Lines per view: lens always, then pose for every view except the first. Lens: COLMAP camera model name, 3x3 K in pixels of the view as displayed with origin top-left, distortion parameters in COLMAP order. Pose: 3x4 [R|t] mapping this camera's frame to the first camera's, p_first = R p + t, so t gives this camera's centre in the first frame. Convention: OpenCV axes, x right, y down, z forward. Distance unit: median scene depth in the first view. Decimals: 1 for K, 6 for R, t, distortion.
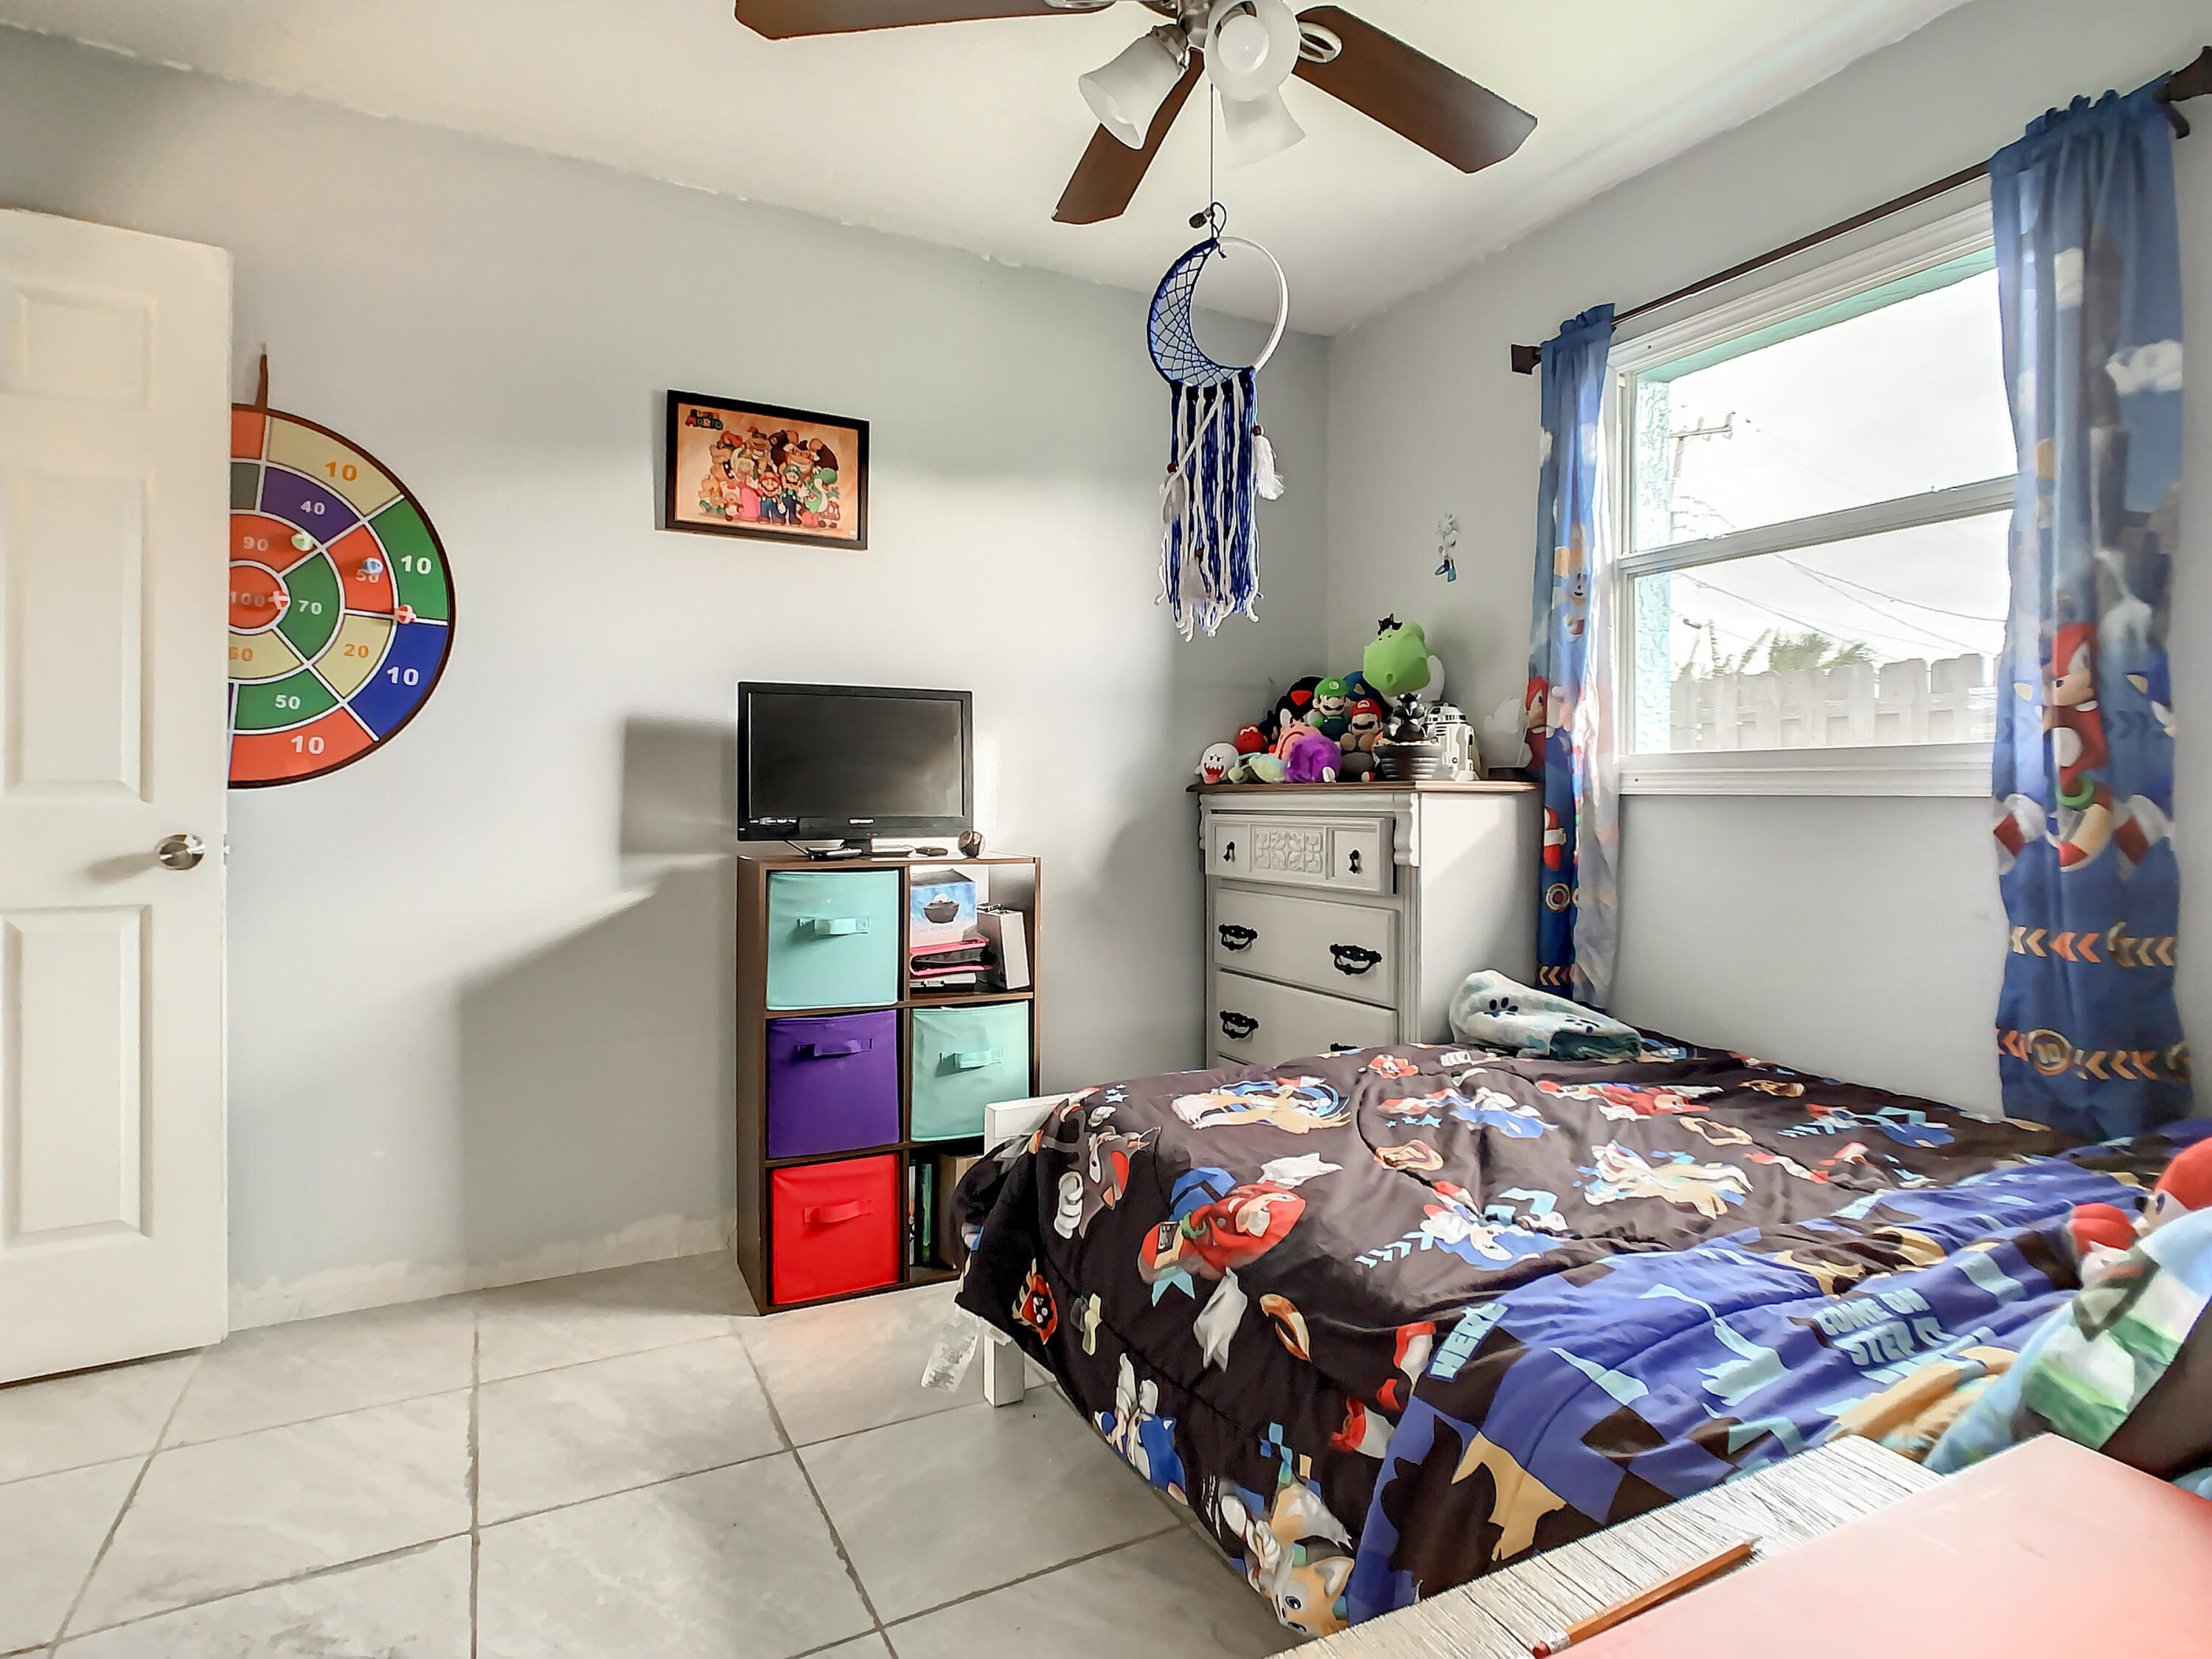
lens RADIAL K [[1164.6, 0, 1106.0], [0, 1164.6, 829.5], [0, 0, 1]] dist [-0.029627, 0.001859]
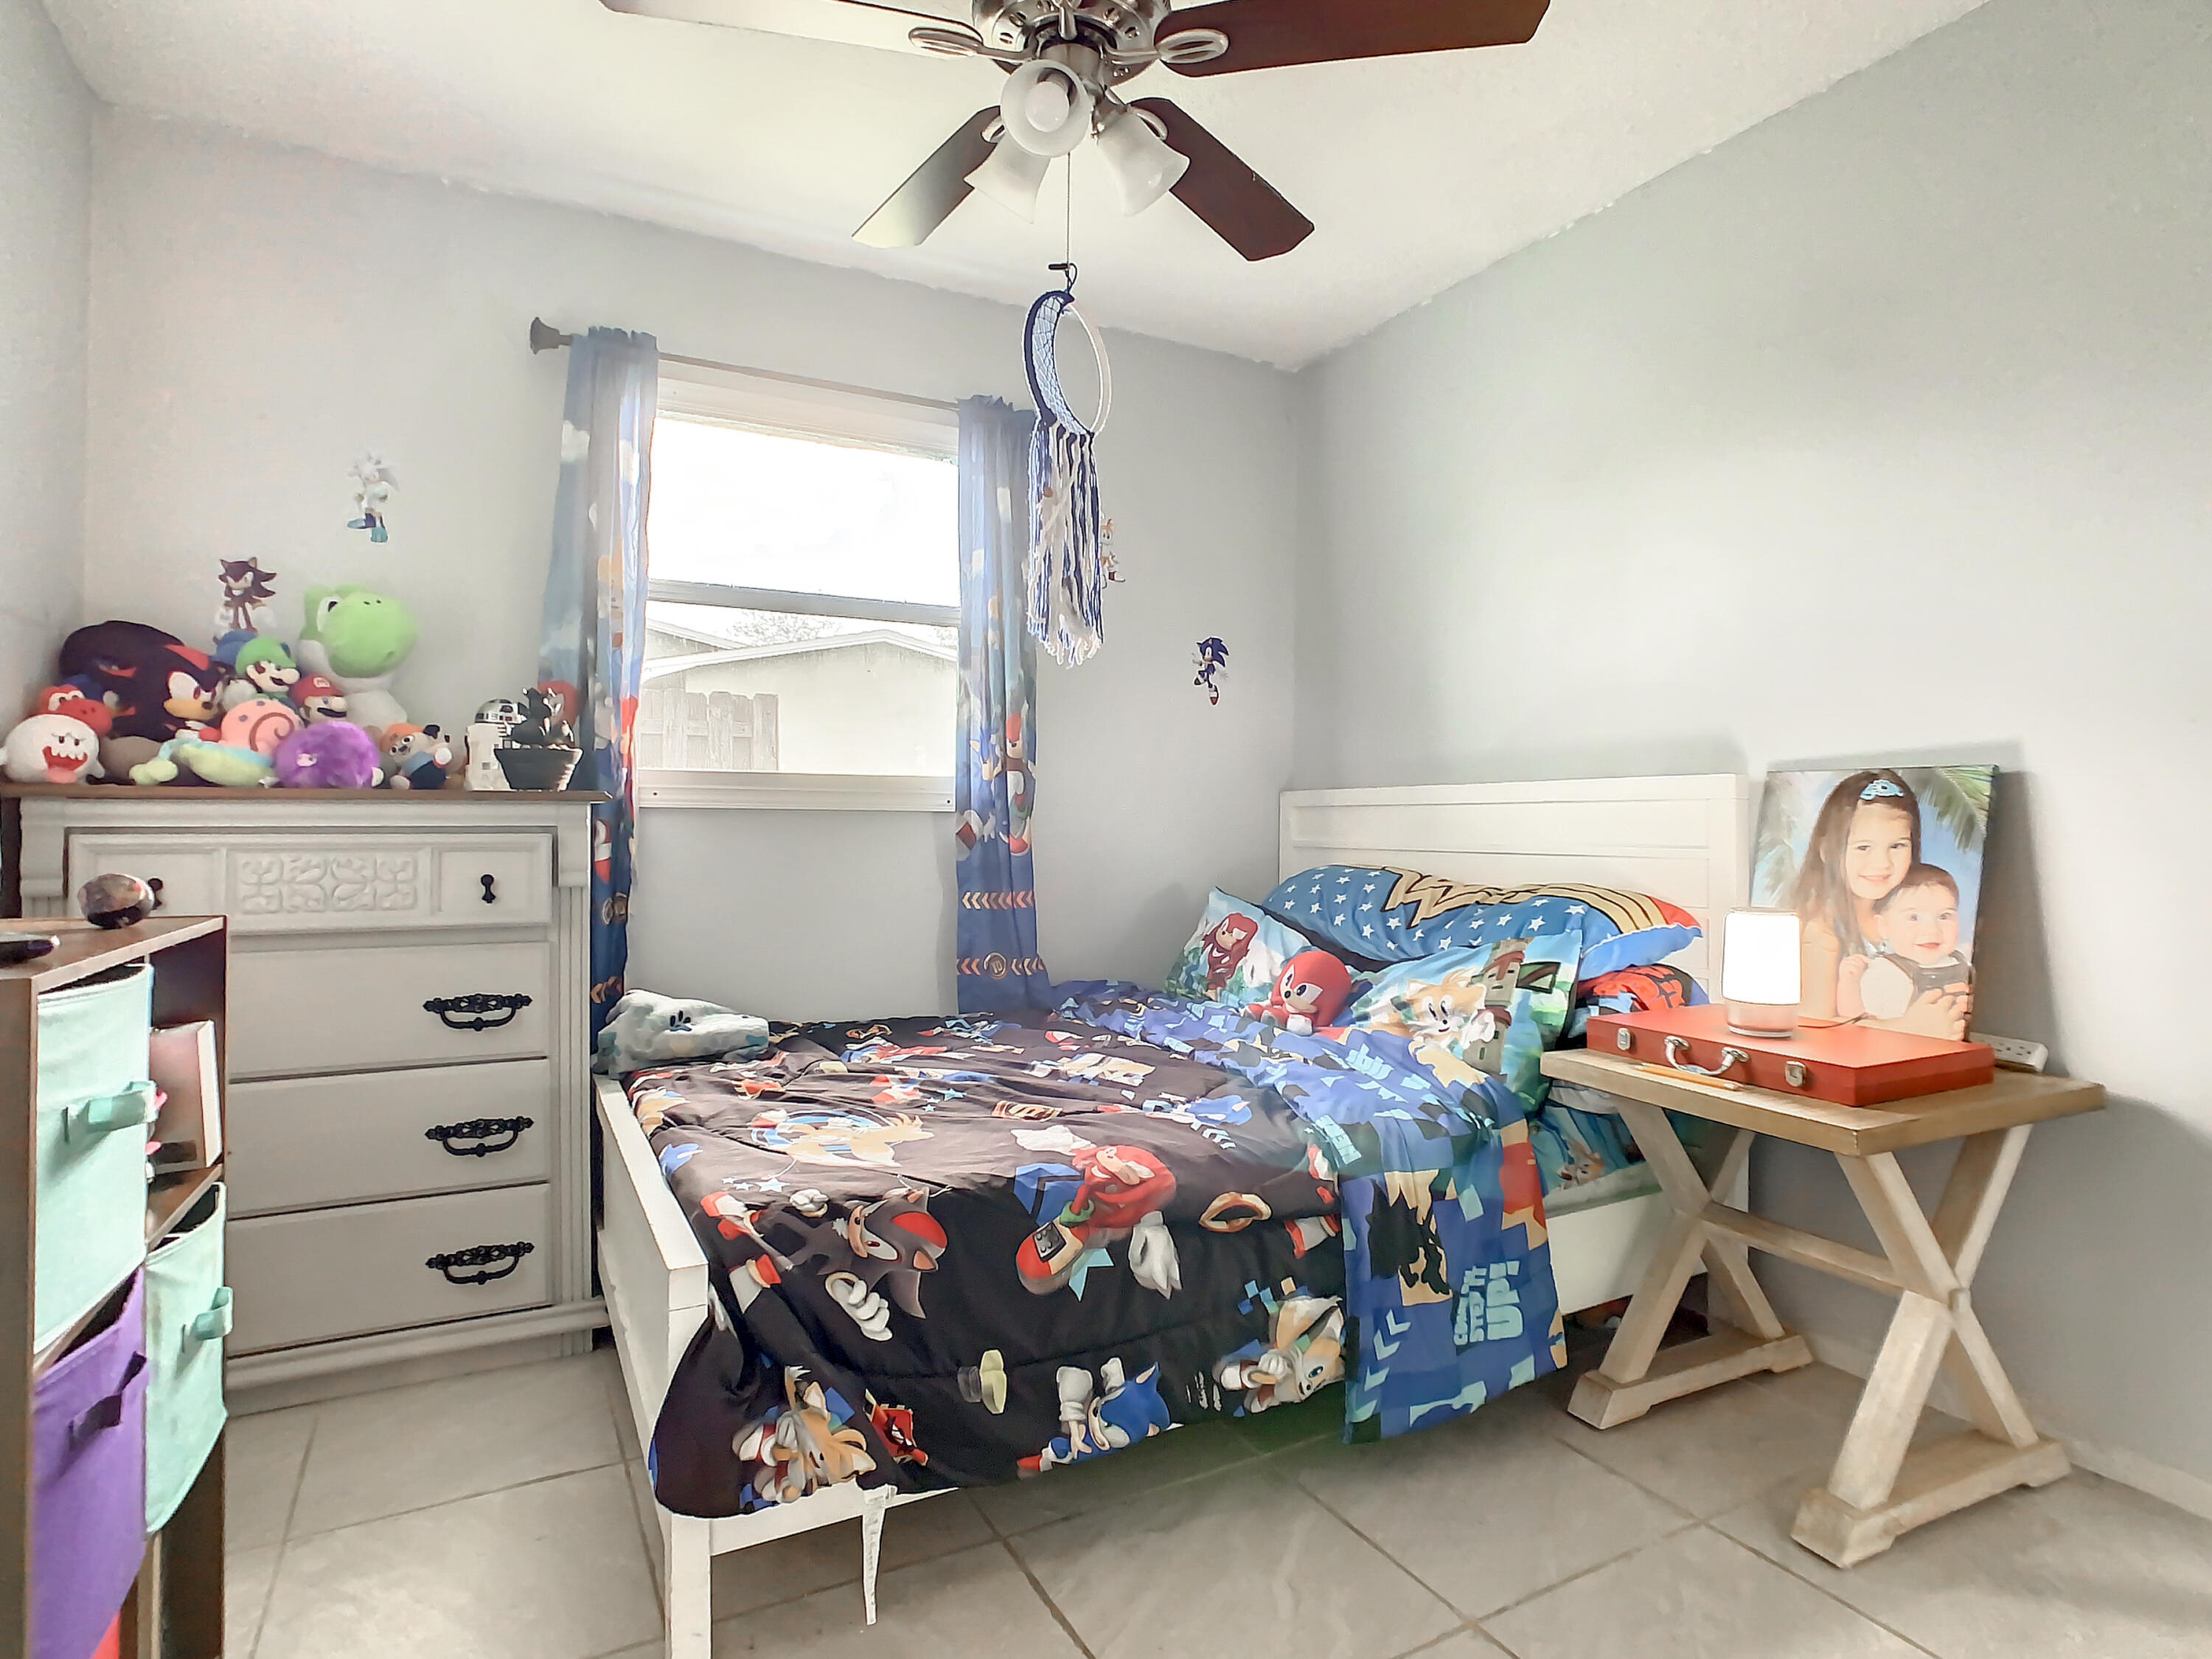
lens RADIAL K [[1164.6, 0, 1106.0], [0, 1164.6, 829.5], [0, 0, 1]] dist [-0.029627, 0.001859]
pose [[0.006647, -0.011954, 0.999906, -0.778990], [0.023243, 0.999660, 0.011797, -0.016732], [-0.999708, 0.023162, 0.006923, 0.756991]]
